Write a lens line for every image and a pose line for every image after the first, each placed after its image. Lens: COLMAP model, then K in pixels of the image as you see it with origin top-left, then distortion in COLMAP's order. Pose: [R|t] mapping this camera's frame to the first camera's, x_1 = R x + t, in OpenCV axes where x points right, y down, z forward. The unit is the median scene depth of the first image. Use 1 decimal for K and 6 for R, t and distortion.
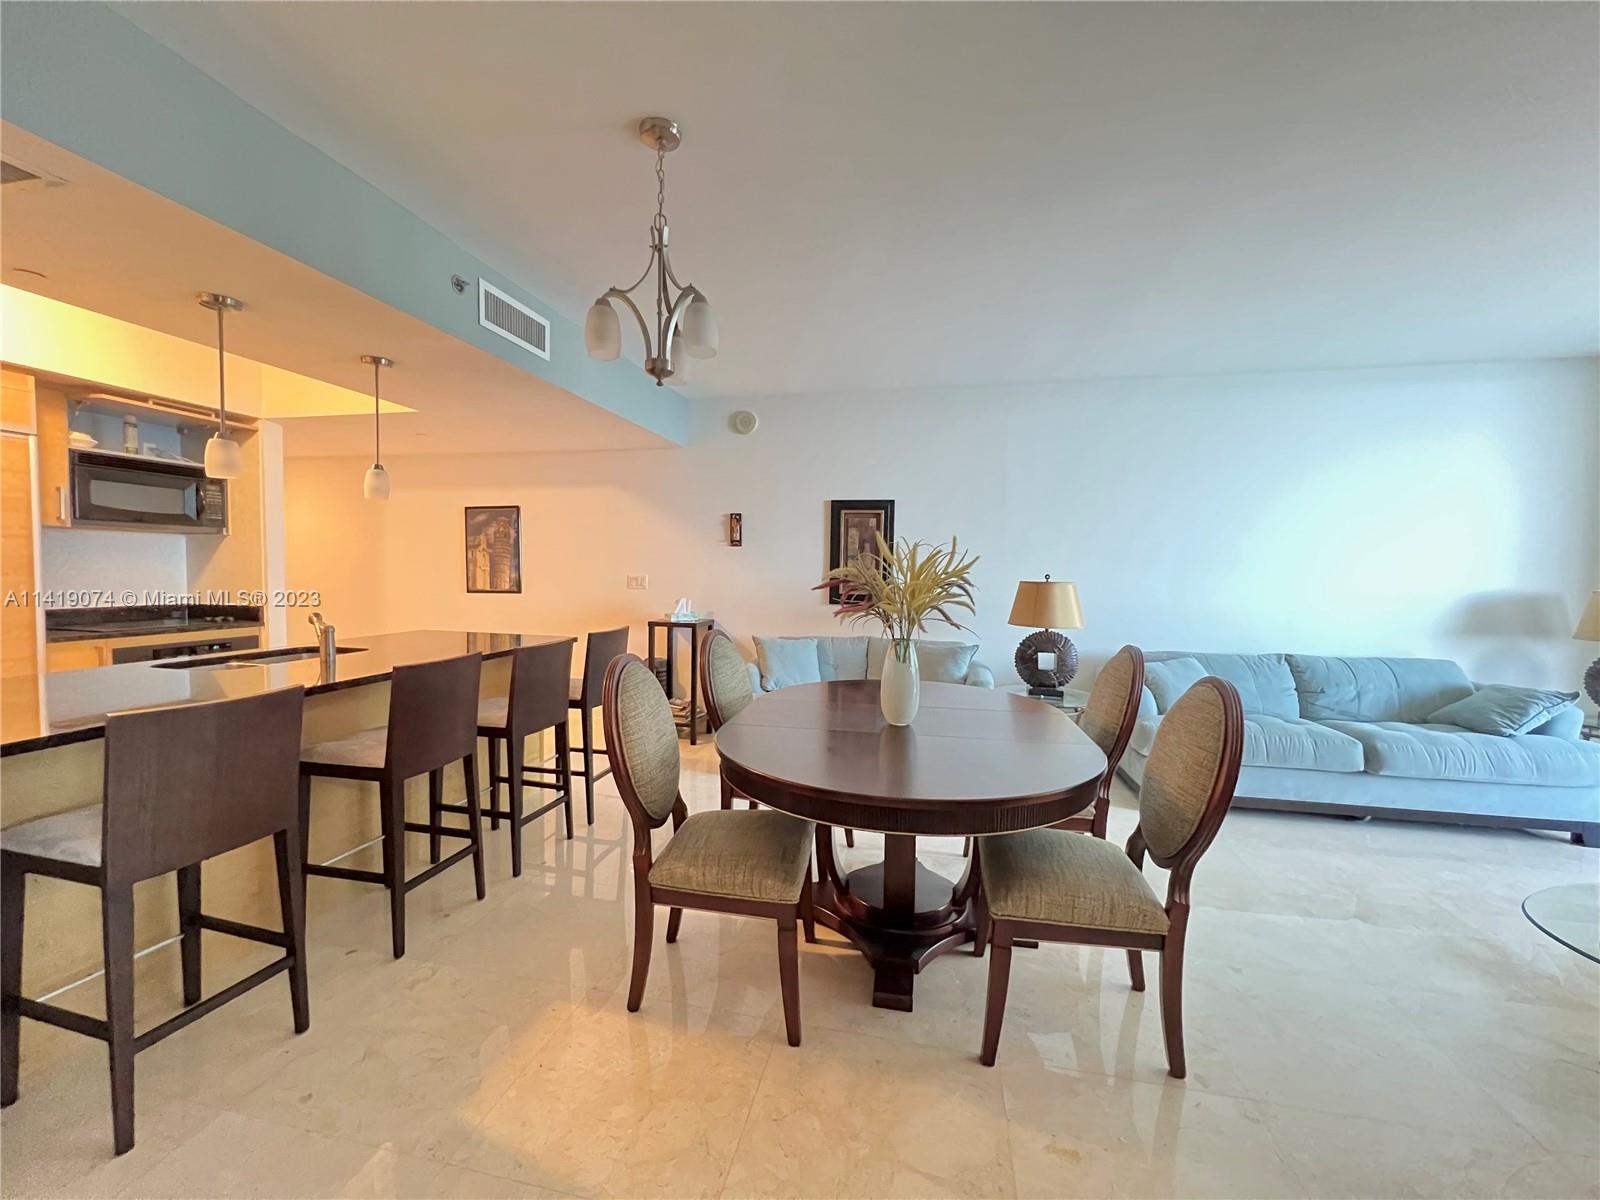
lens RADIAL K [[641.5, 0, 796.7], [0, 641.5, 600.5], [0, 0, 1]] dist [-0.002889, 0.001259]
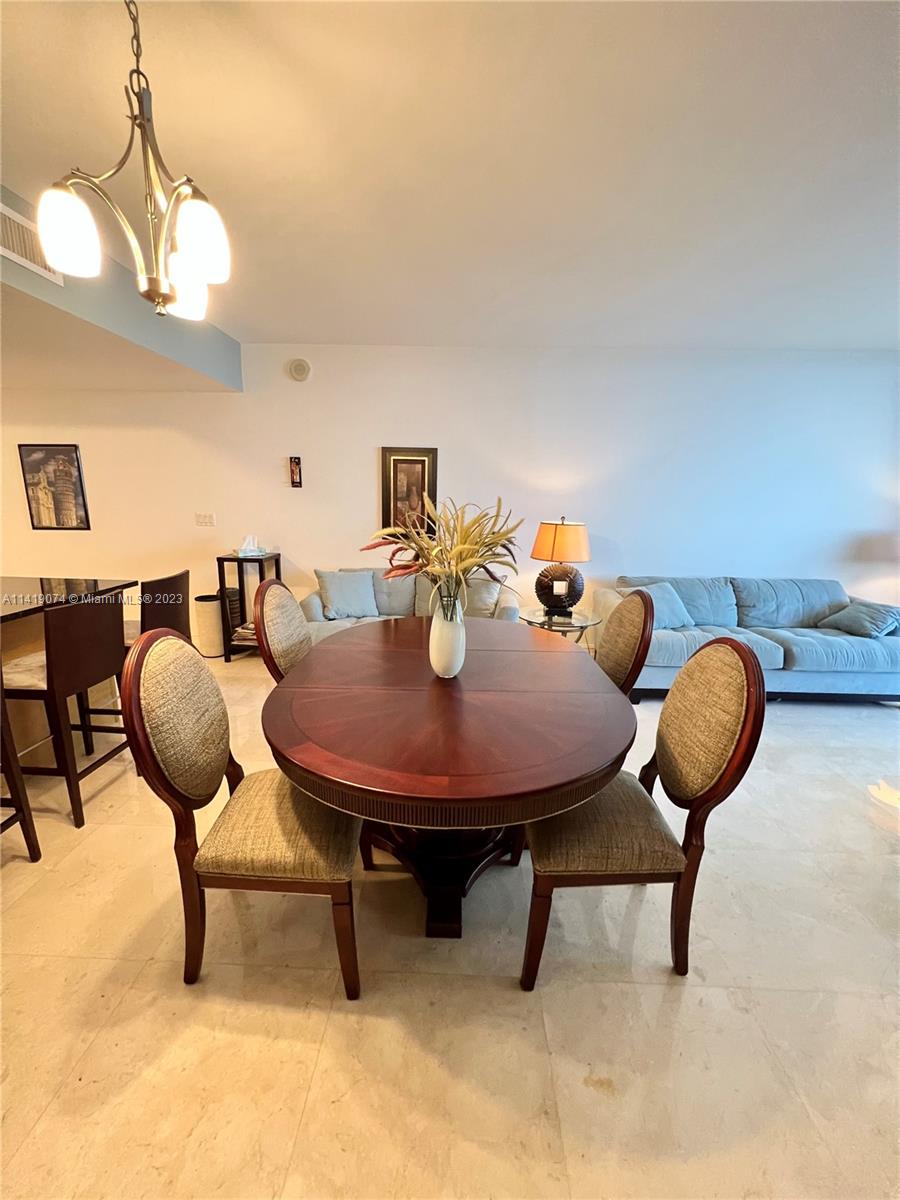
lens RADIAL K [[481.1, 0, 451.2], [0, 481.1, 597.1], [0, 0, 1]] dist [-0.002889, 0.001259]
pose [[0.982947, -0.032382, 0.181015, 0.017976], [0.002859, 0.986945, 0.161031, -0.046235], [-0.183866, -0.157767, 0.970208, 0.164149]]
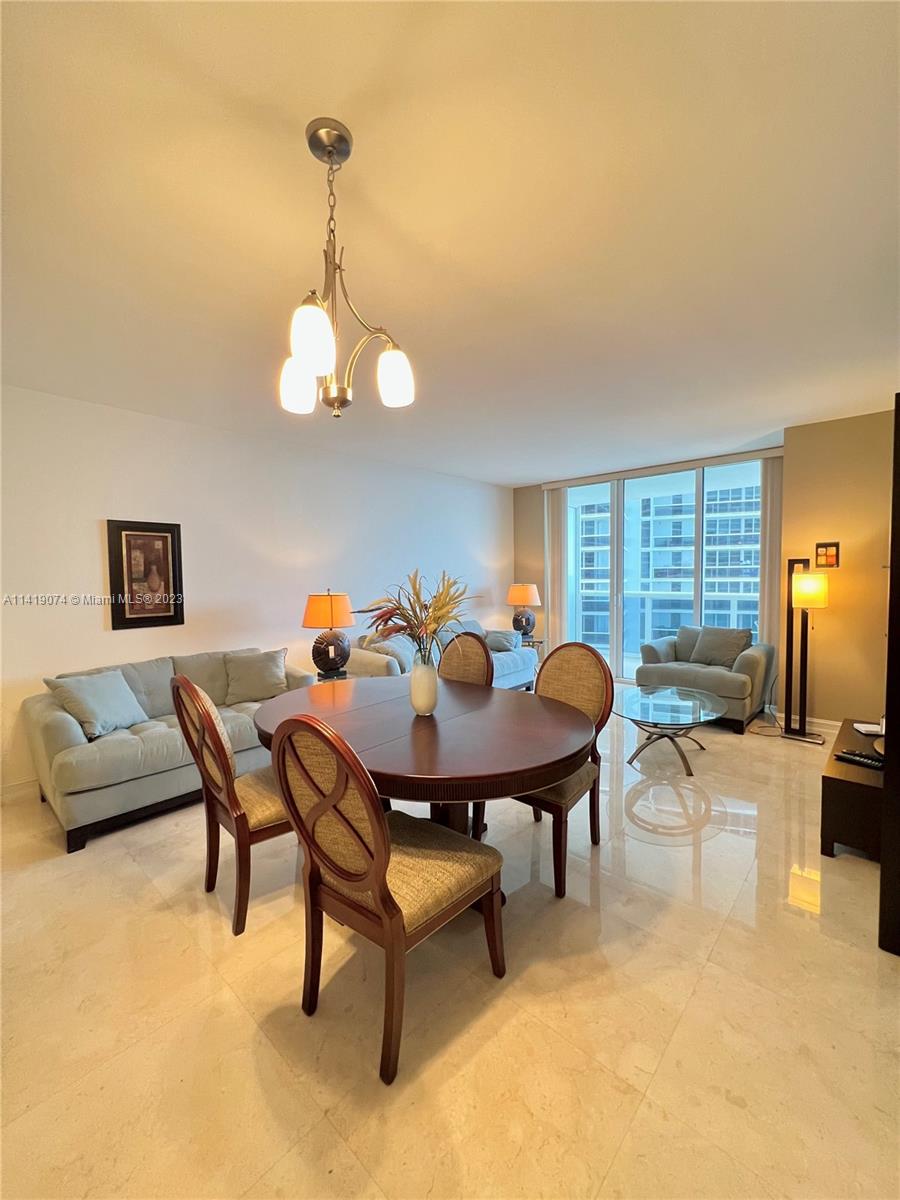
lens RADIAL K [[482.1, 0, 449.2], [0, 482.1, 598.3], [0, 0, 1]] dist [-0.000948, -0.000023]
pose [[0.503628, -0.066867, 0.861329, -0.448698], [0.063628, 0.997163, 0.040208, -0.055311], [-0.861575, 0.034555, 0.506454, 0.310085]]
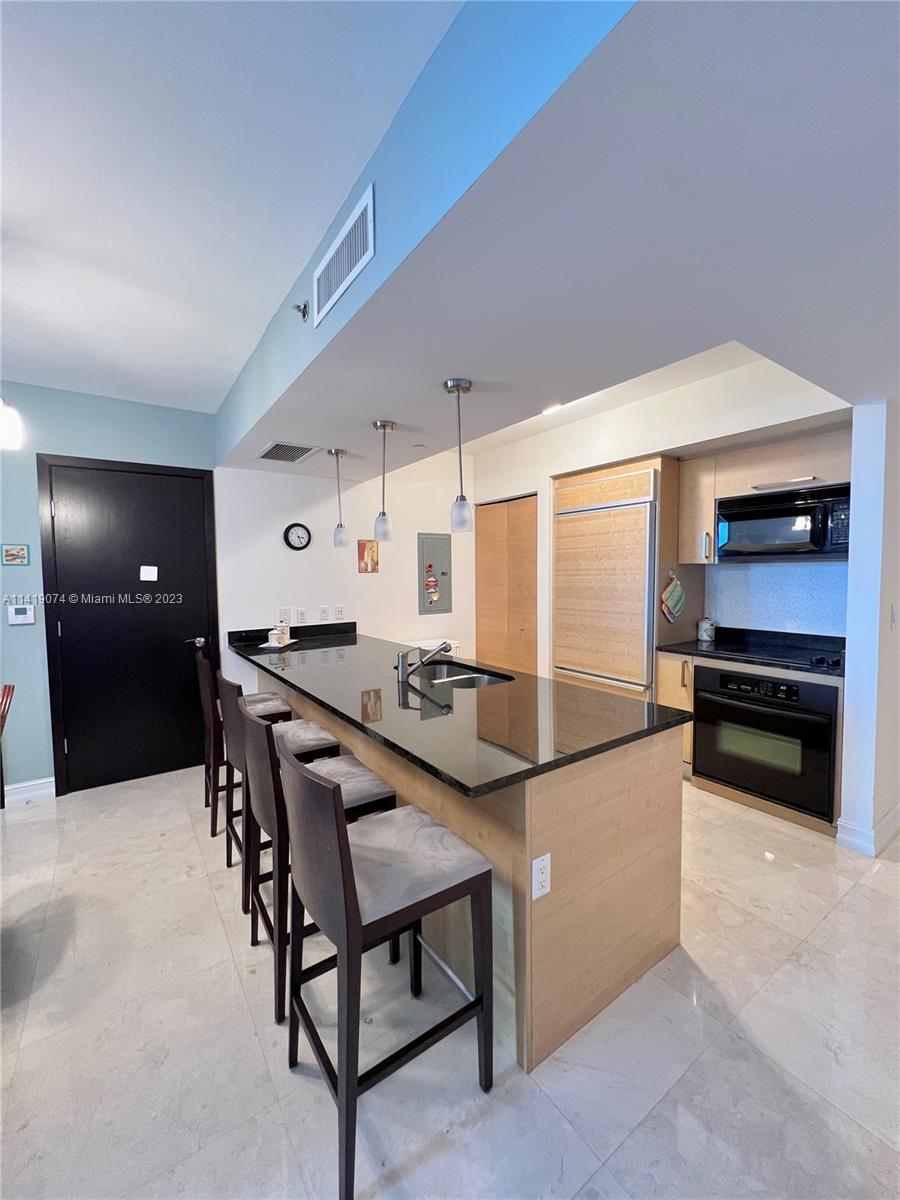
lens RADIAL K [[482.1, 0, 449.2], [0, 482.1, 598.3], [0, 0, 1]] dist [-0.000948, -0.000023]
pose [[-0.682066, 0.030092, -0.730671, -0.112098], [-0.036757, 0.996479, 0.075350, -0.105404], [0.730366, 0.078251, -0.678559, 1.345130]]
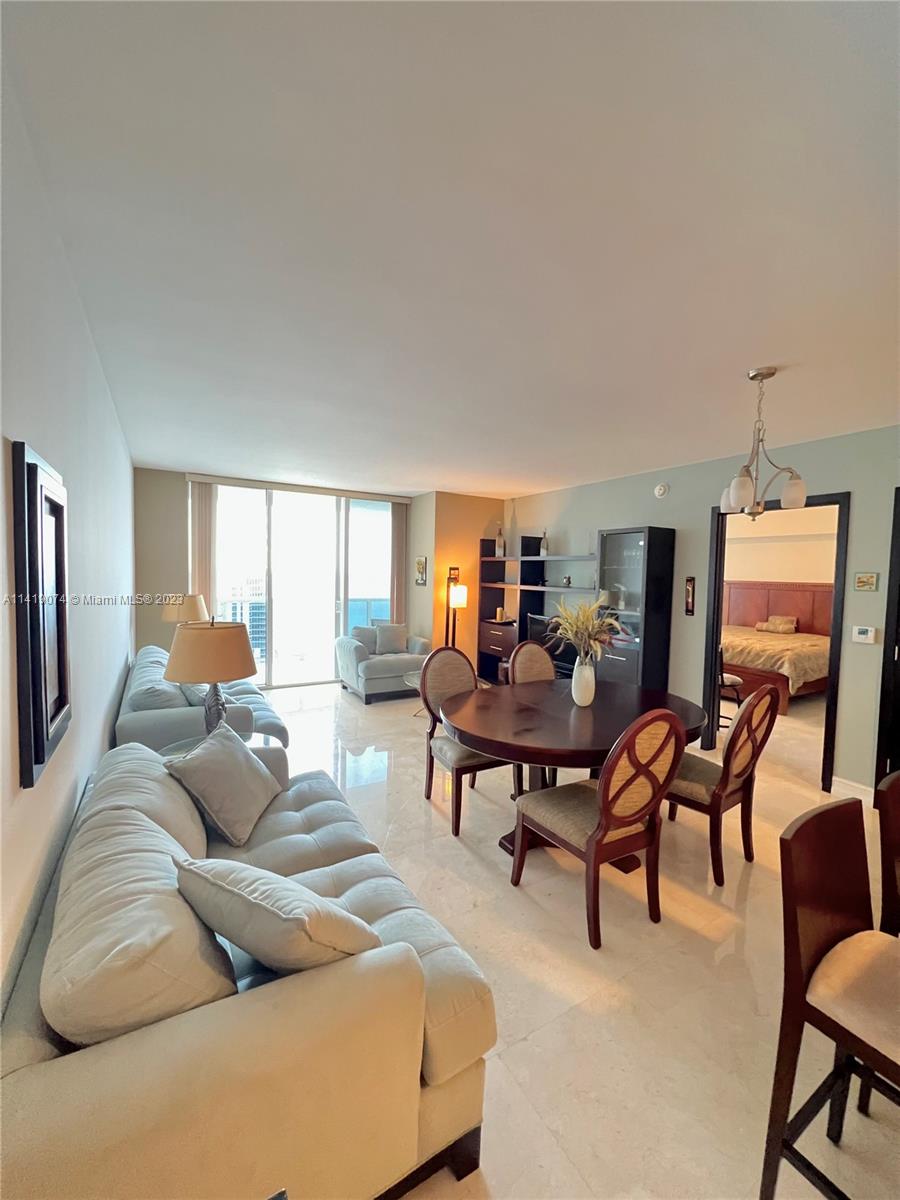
lens RADIAL K [[481.0, 0, 449.3], [0, 481.0, 598.1], [0, 0, 1]] dist [-0.001760, 0.000246]
pose [[-0.685838, -0.071930, 0.724191, -0.354254], [0.000964, 0.995013, 0.099743, -0.156753], [-0.727754, 0.069106, -0.682348, 1.474683]]
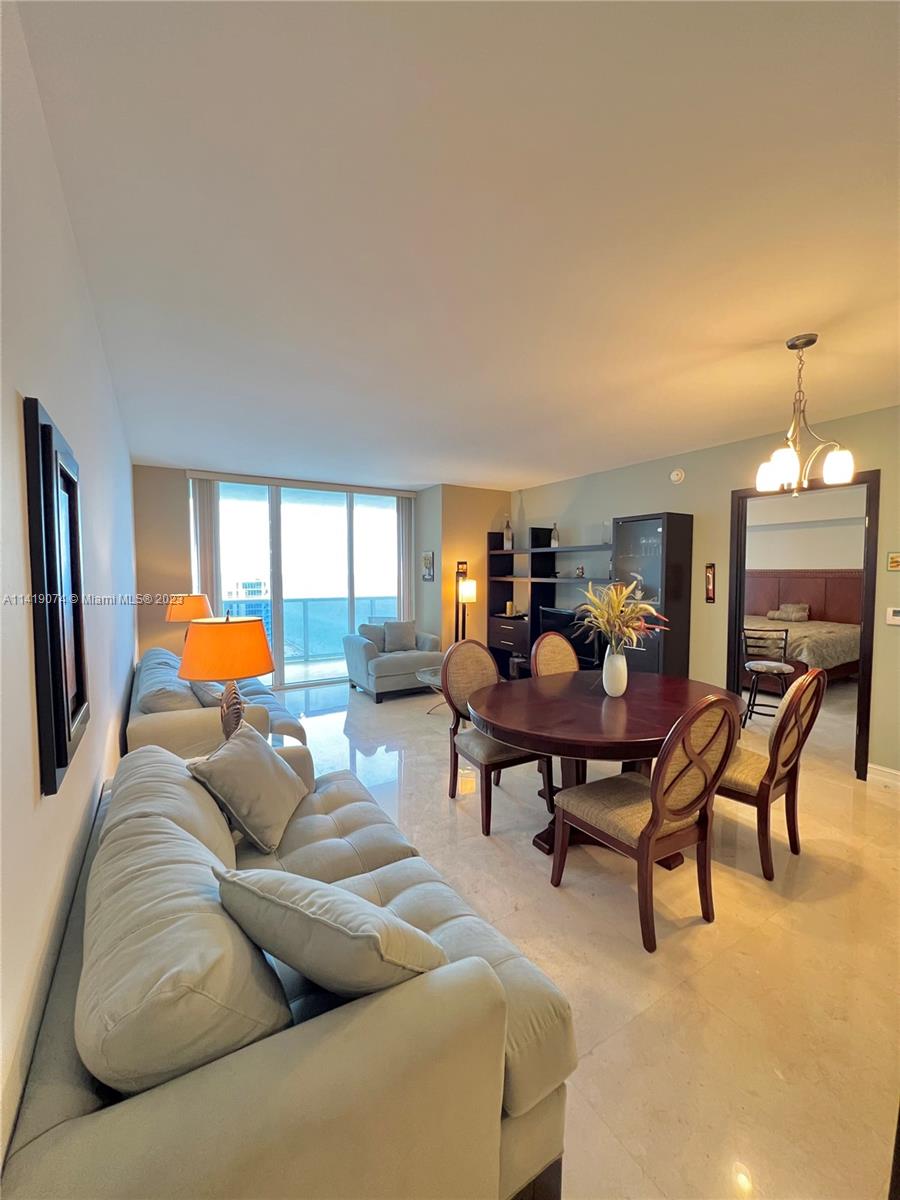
lens RADIAL K [[481.0, 0, 449.3], [0, 481.0, 598.1], [0, 0, 1]] dist [-0.001760, 0.000246]
pose [[-0.692765, -0.056392, 0.718955, -0.292701], [0.023430, 0.994652, 0.100593, -0.135080], [-0.720783, 0.086533, -0.687739, 1.484909]]
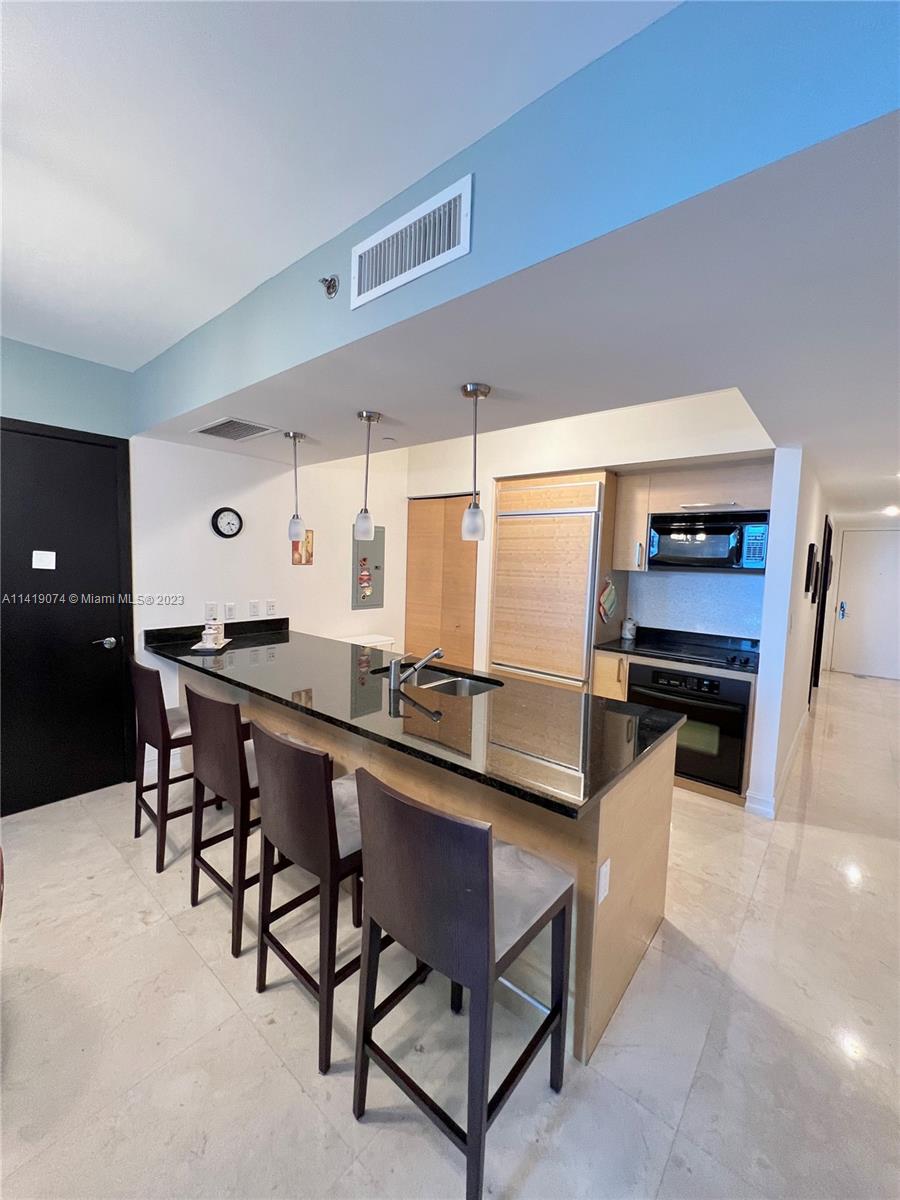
lens RADIAL K [[482.1, 0, 449.2], [0, 482.1, 598.3], [0, 0, 1]] dist [-0.000948, -0.000023]
pose [[-0.467687, 0.041366, -0.882925, -0.016361], [-0.081440, 0.992639, 0.089645, -0.123470], [0.880134, 0.113831, -0.460876, 1.187057]]
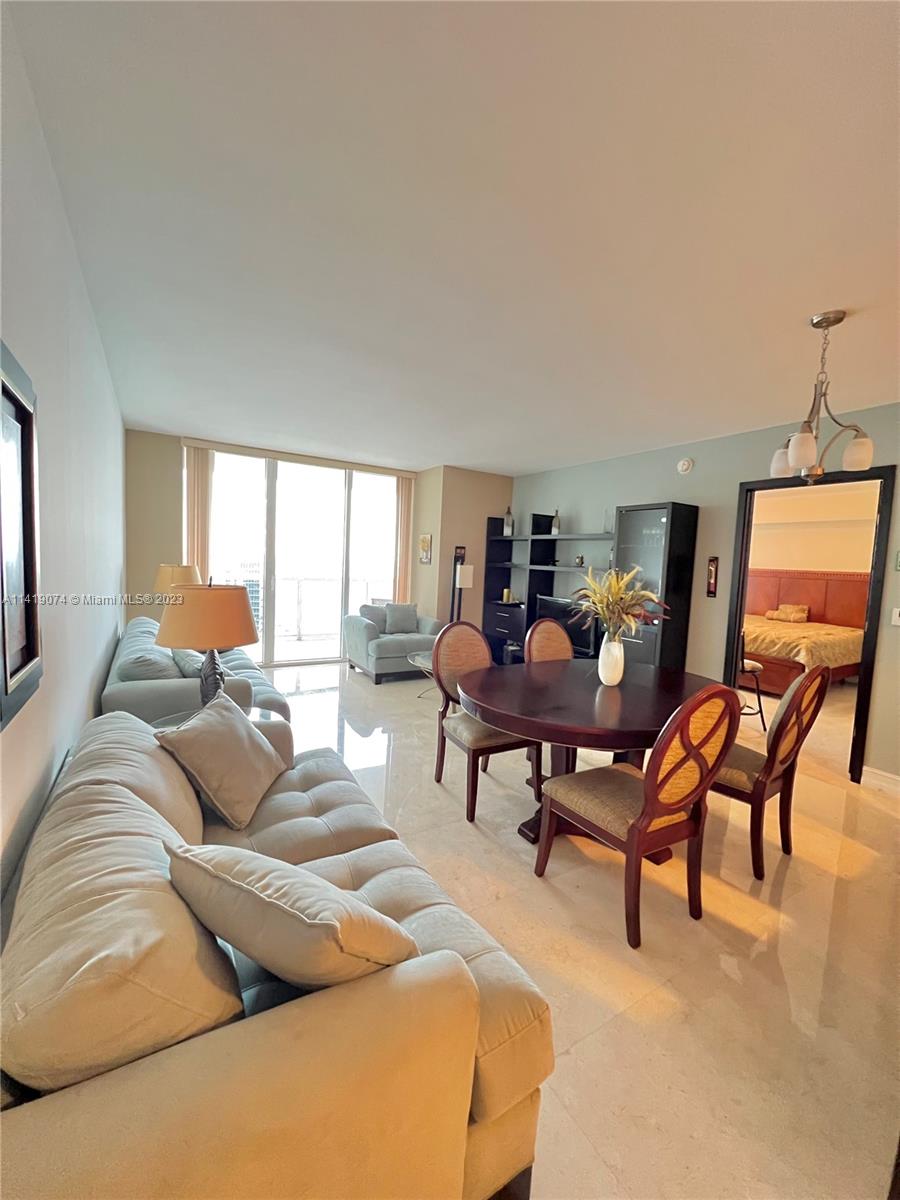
lens RADIAL K [[480.0, 0, 449.3], [0, 480.0, 597.7], [0, 0, 1]] dist [-0.001447, 0.000019]
pose [[-0.692523, -0.103698, 0.713904, -0.274004], [-0.022536, 0.992241, 0.122267, -0.112724], [-0.721043, 0.068584, -0.689487, 1.458173]]
